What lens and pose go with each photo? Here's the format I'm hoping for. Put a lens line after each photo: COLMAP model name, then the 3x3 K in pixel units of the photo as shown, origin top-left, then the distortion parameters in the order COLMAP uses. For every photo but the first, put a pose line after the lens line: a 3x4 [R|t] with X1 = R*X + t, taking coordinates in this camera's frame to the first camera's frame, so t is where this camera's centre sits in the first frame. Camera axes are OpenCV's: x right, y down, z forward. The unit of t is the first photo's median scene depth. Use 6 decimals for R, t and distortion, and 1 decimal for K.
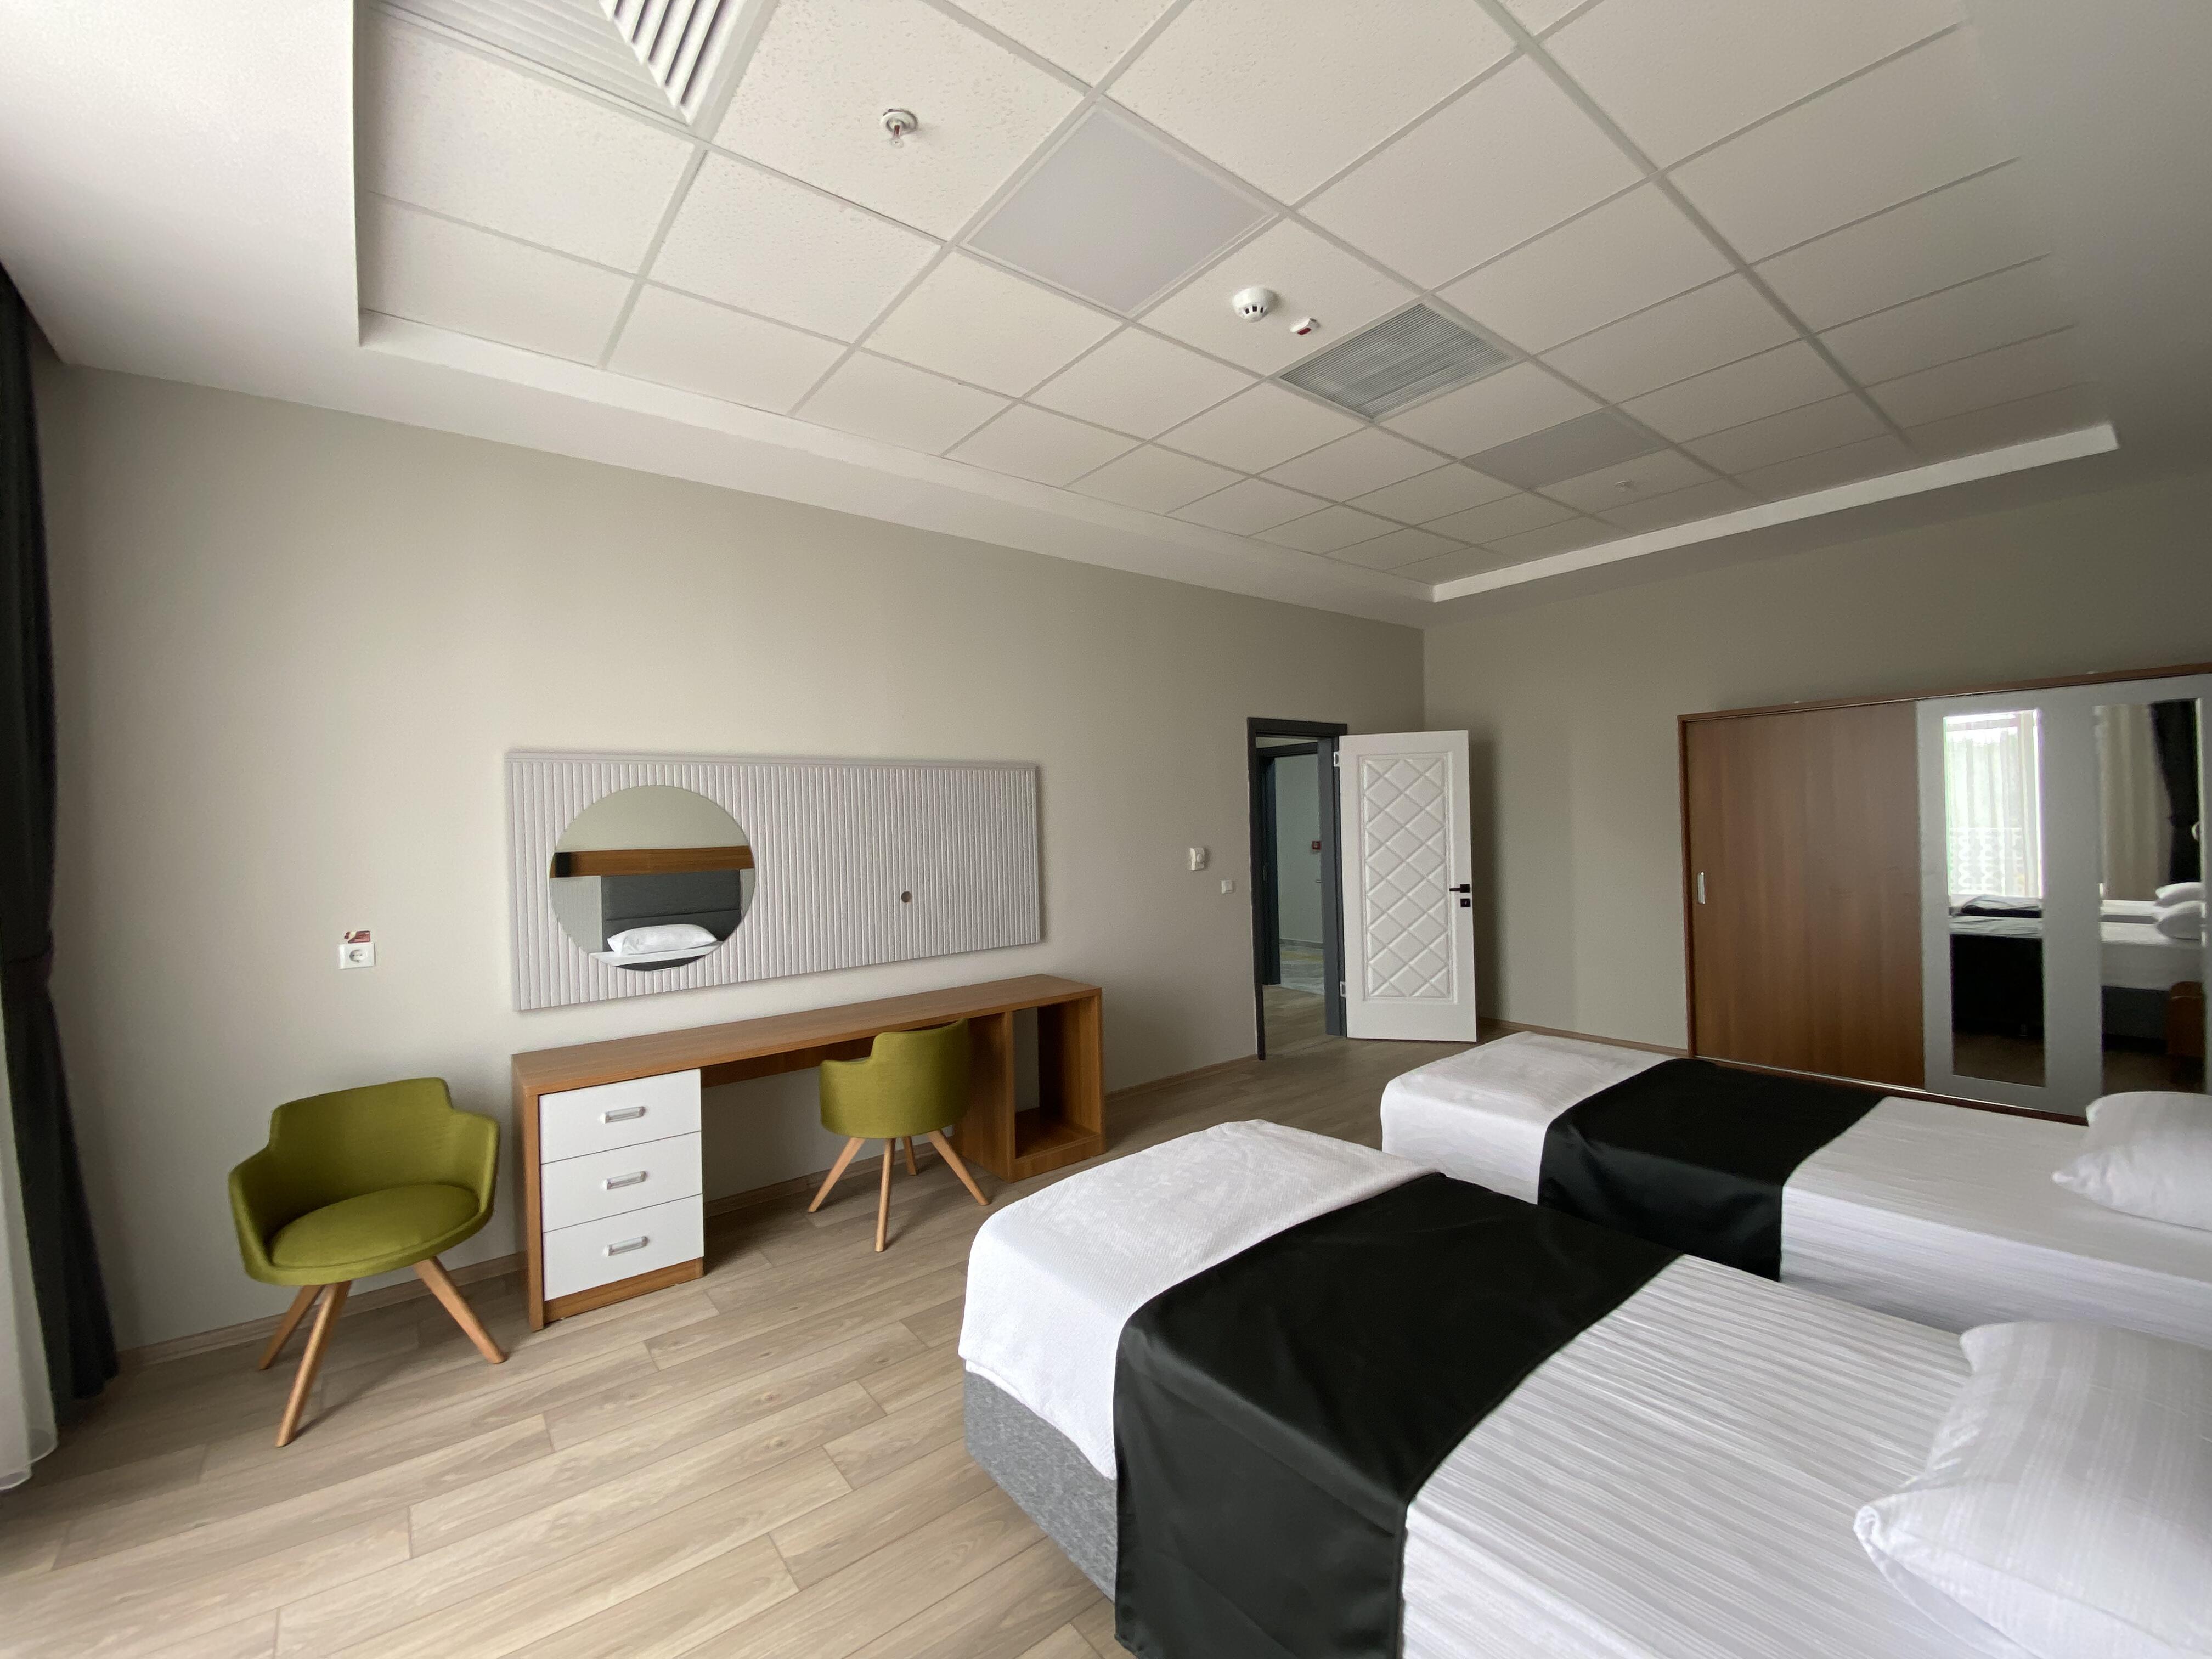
lens RADIAL K [[902.8, 0, 1109.7], [0, 902.8, 829.6], [0, 0, 1]] dist [0.012235, -0.016026]
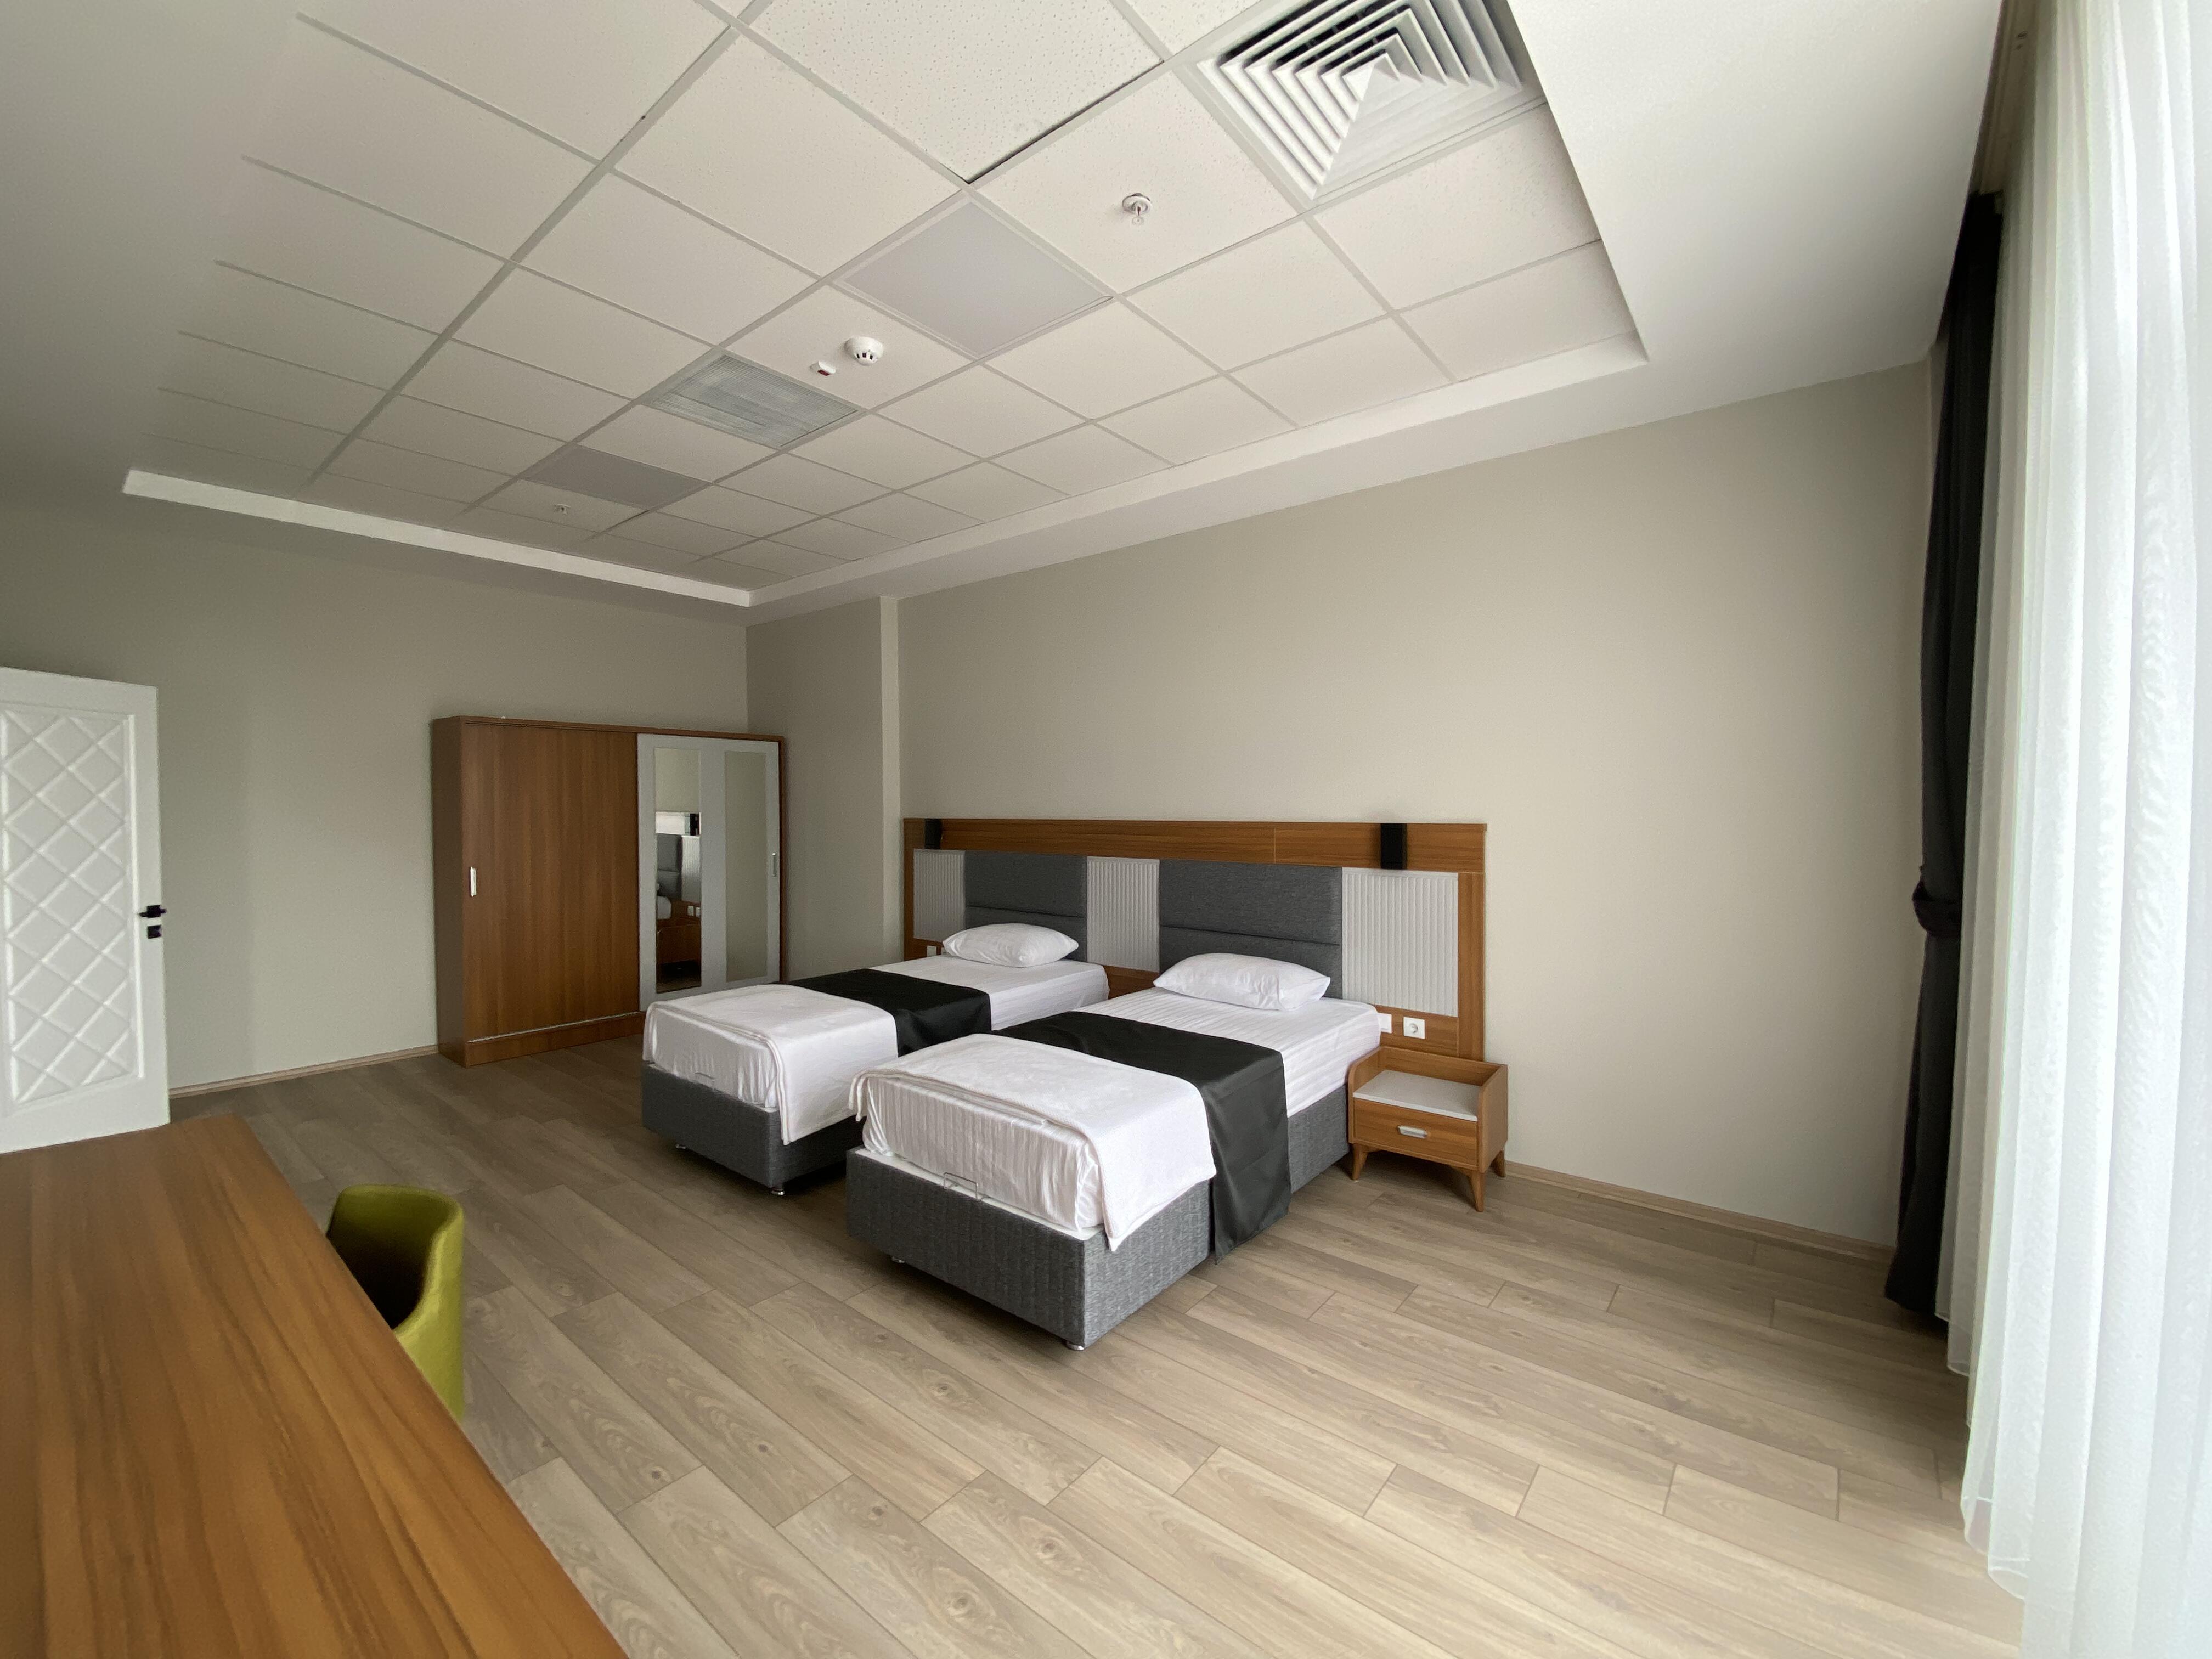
lens RADIAL K [[903.7, 0, 1103.2], [0, 903.7, 821.4], [0, 0, 1]] dist [0.015824, -0.017625]
pose [[-0.224163, 0.013479, 0.974458, -1.067283], [0.014603, 0.999839, -0.010471, 0.031241], [-0.974442, 0.011883, -0.224324, 1.020116]]
